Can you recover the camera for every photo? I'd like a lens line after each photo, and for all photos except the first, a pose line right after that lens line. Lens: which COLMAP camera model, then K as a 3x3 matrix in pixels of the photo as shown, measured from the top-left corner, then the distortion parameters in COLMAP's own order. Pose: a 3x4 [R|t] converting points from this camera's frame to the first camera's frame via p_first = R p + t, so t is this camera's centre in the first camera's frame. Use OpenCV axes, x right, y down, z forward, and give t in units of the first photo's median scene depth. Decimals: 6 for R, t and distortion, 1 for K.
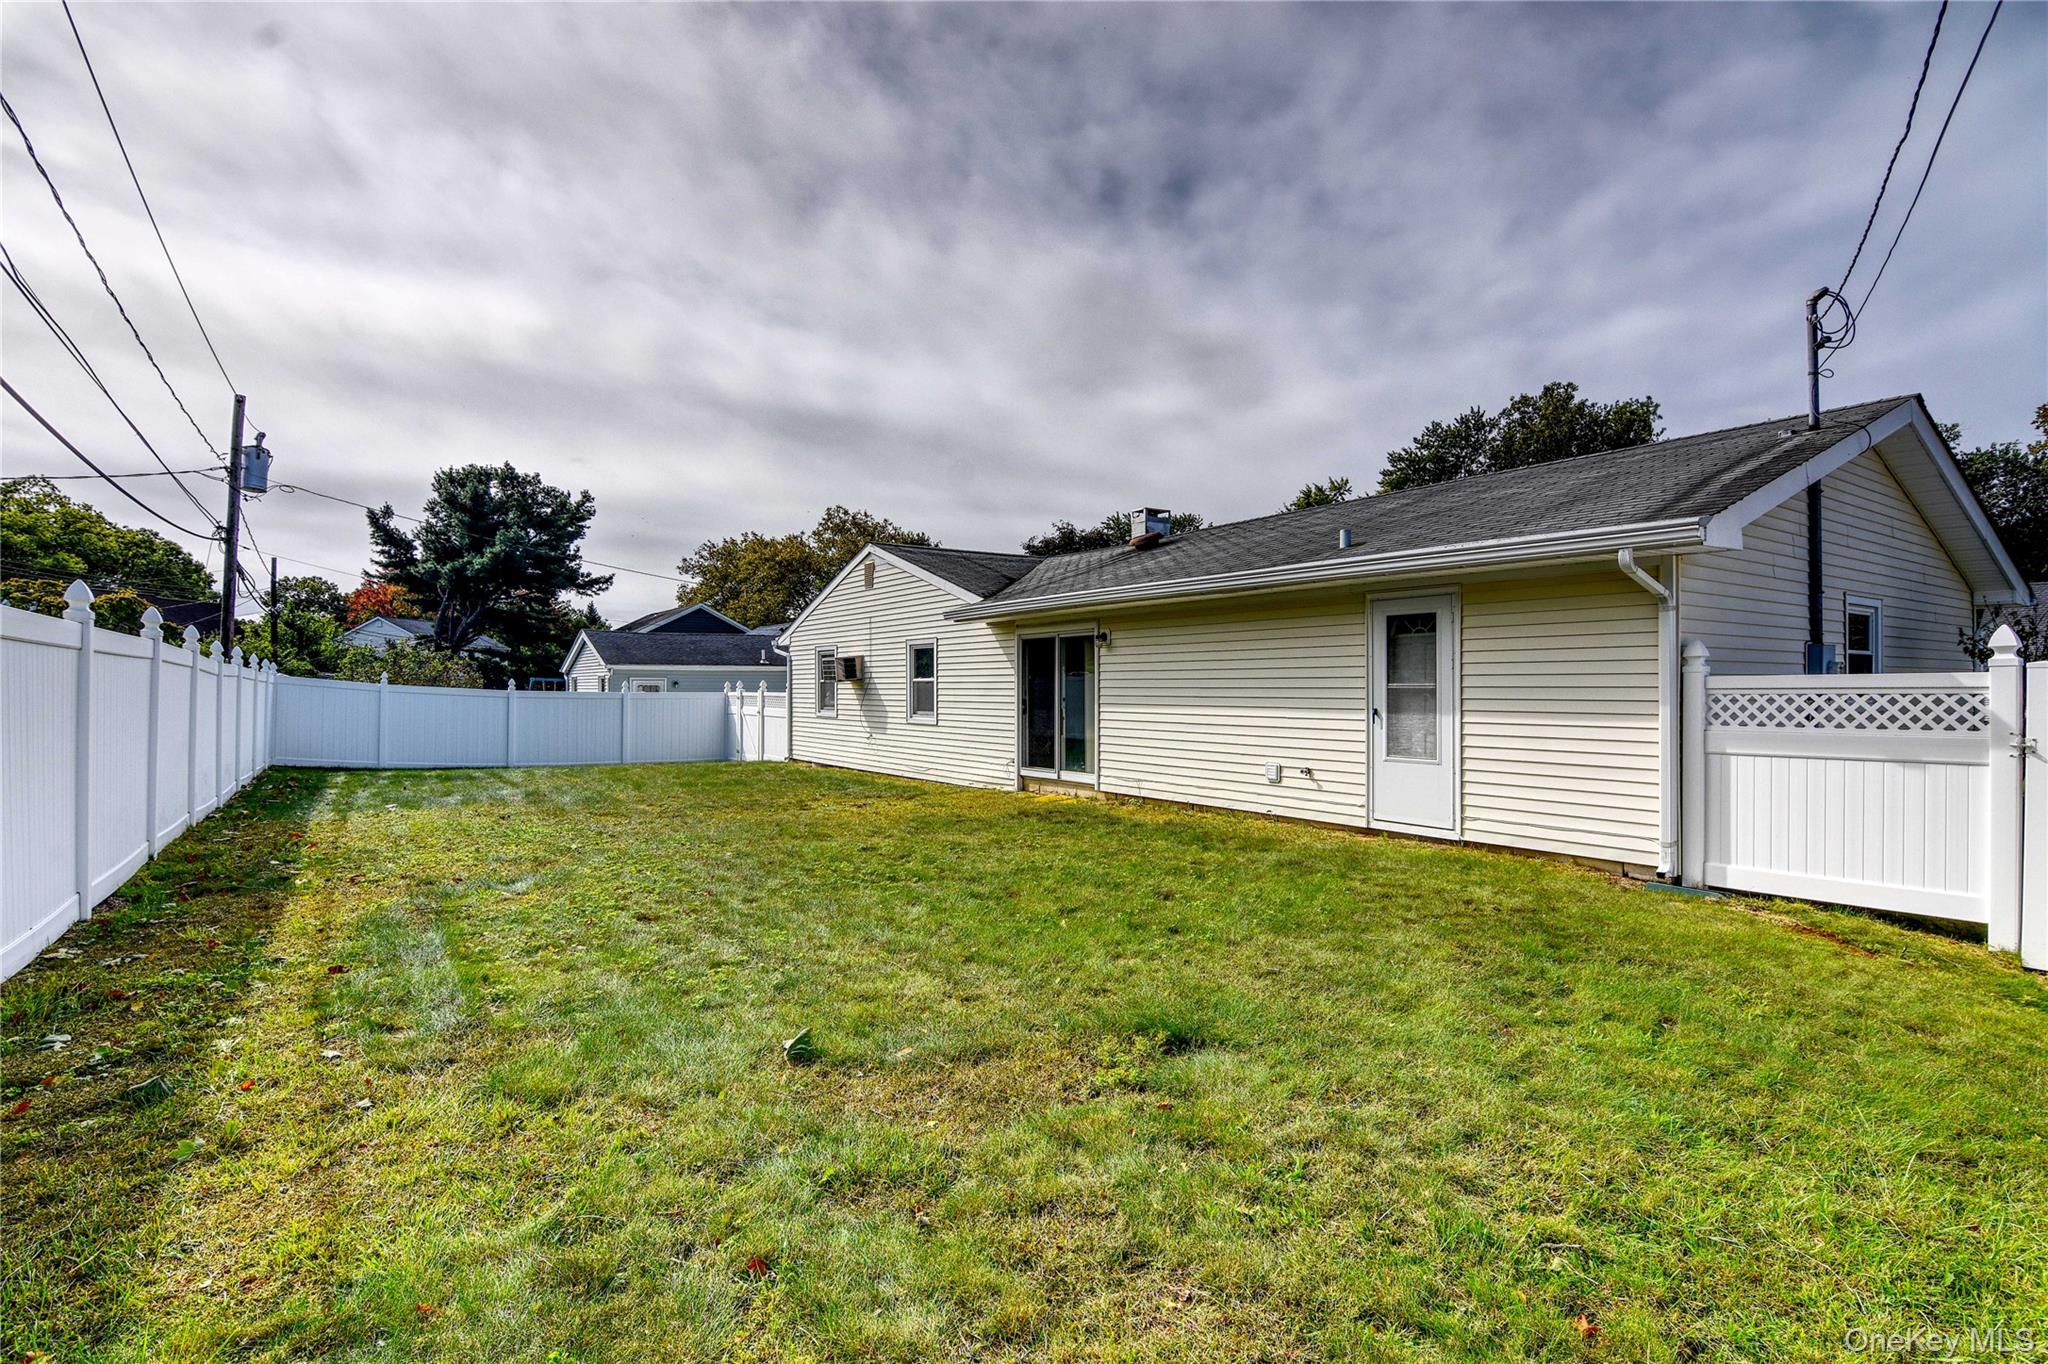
lens RADIAL K [[992.9, 0, 1016.2], [0, 992.9, 683.3], [0, 0, 1]] dist [0.005315, -0.003296]
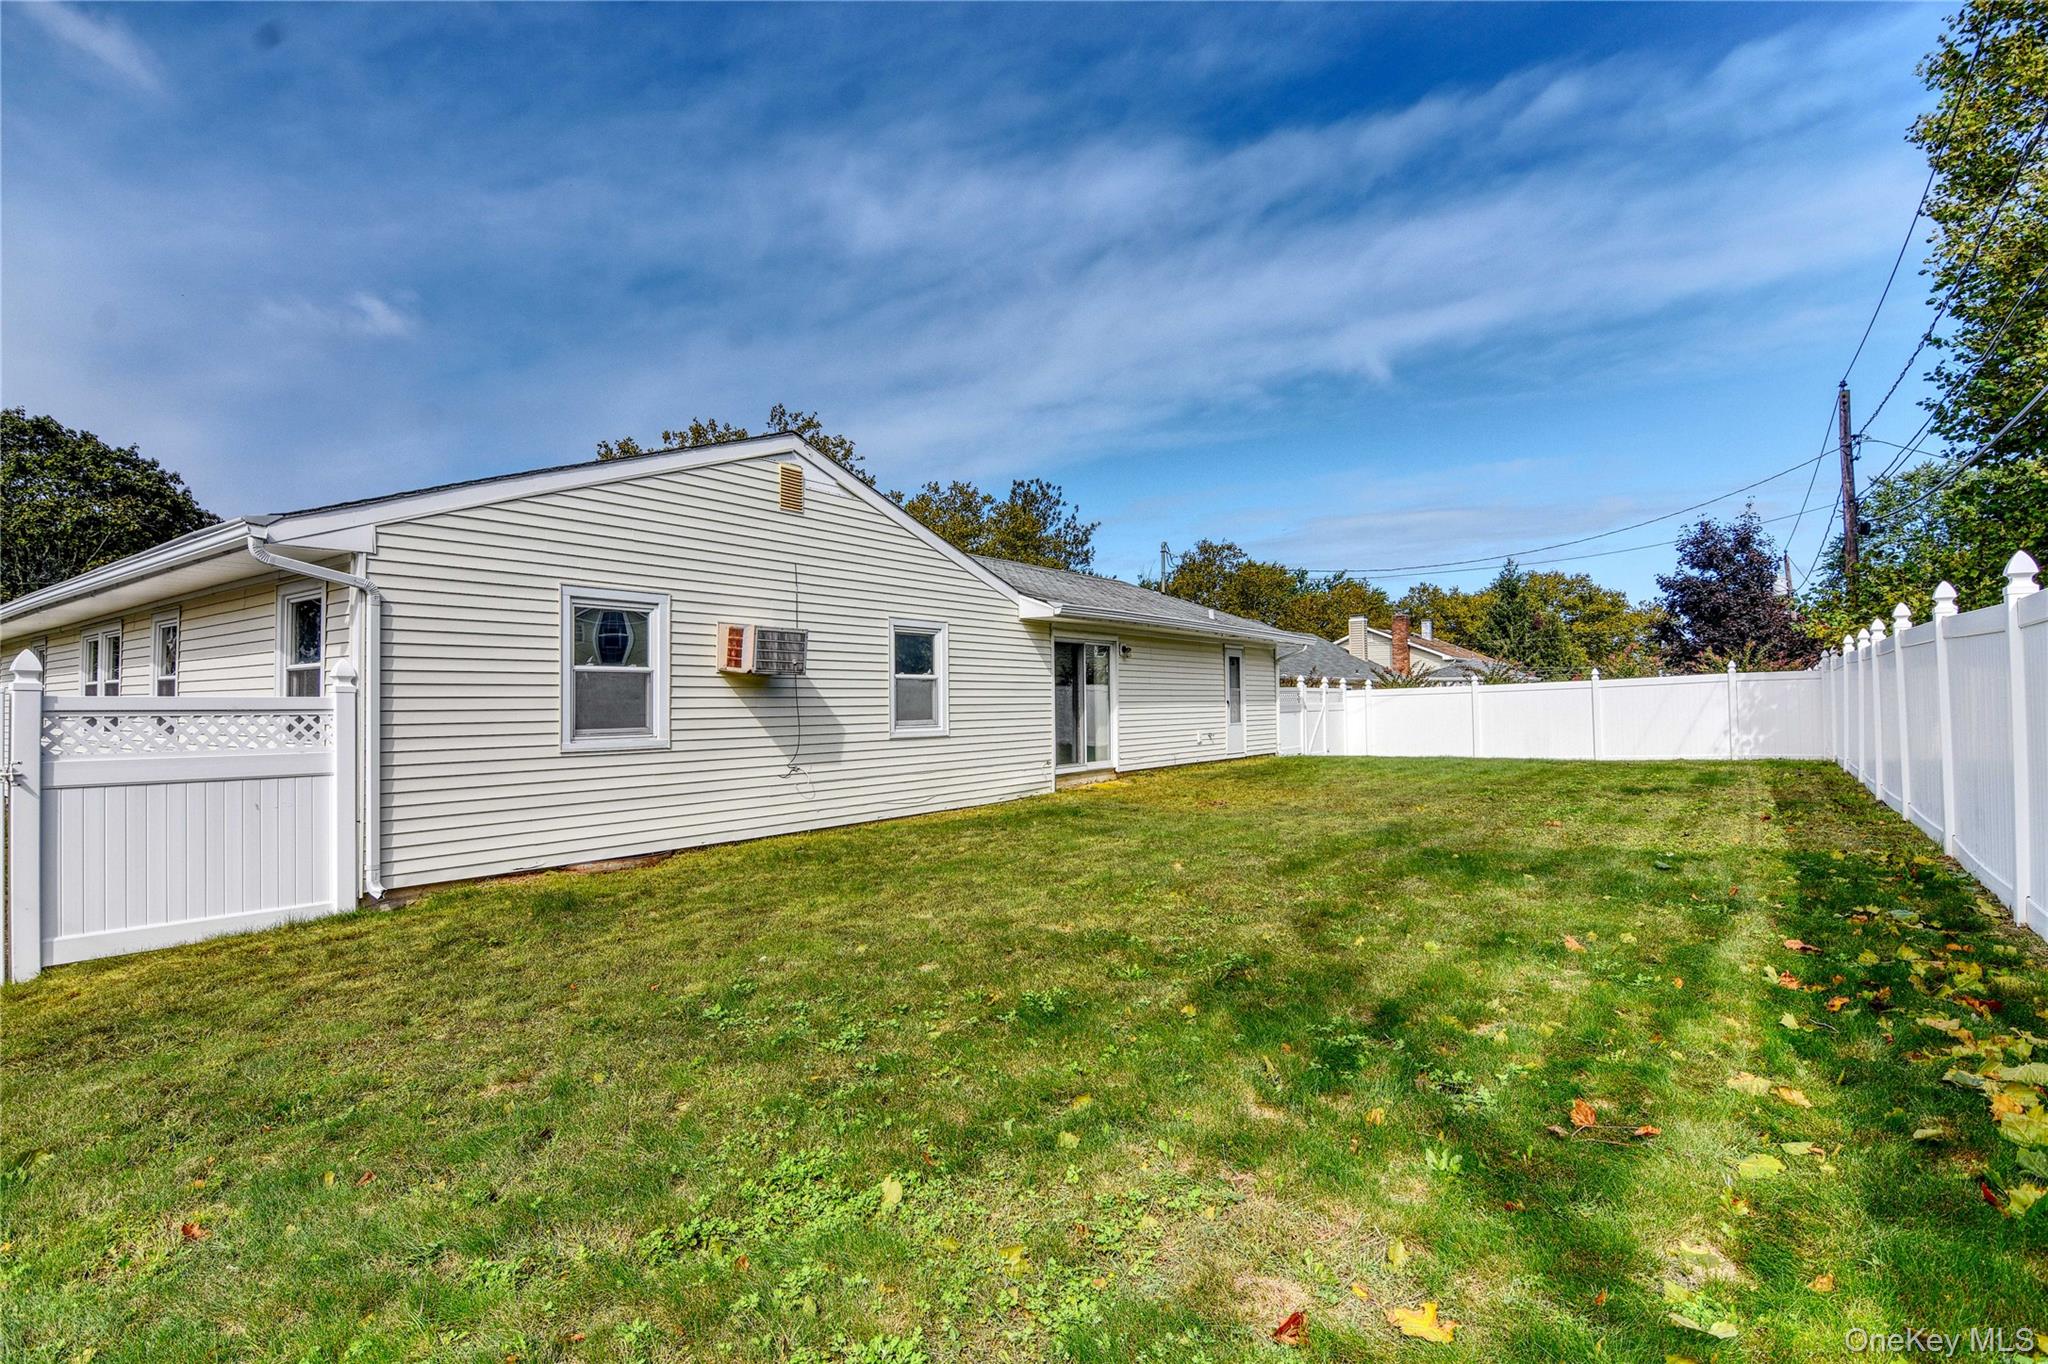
lens RADIAL K [[992.9, 0, 1022.7], [0, 992.9, 686.7], [0, 0, 1]] dist [0.005315, -0.003296]
pose [[-0.354601, 0.018774, 0.934829, -0.550310], [0.009981, 0.999817, -0.016293, 0.010900], [-0.934964, 0.003553, -0.354724, 0.817732]]
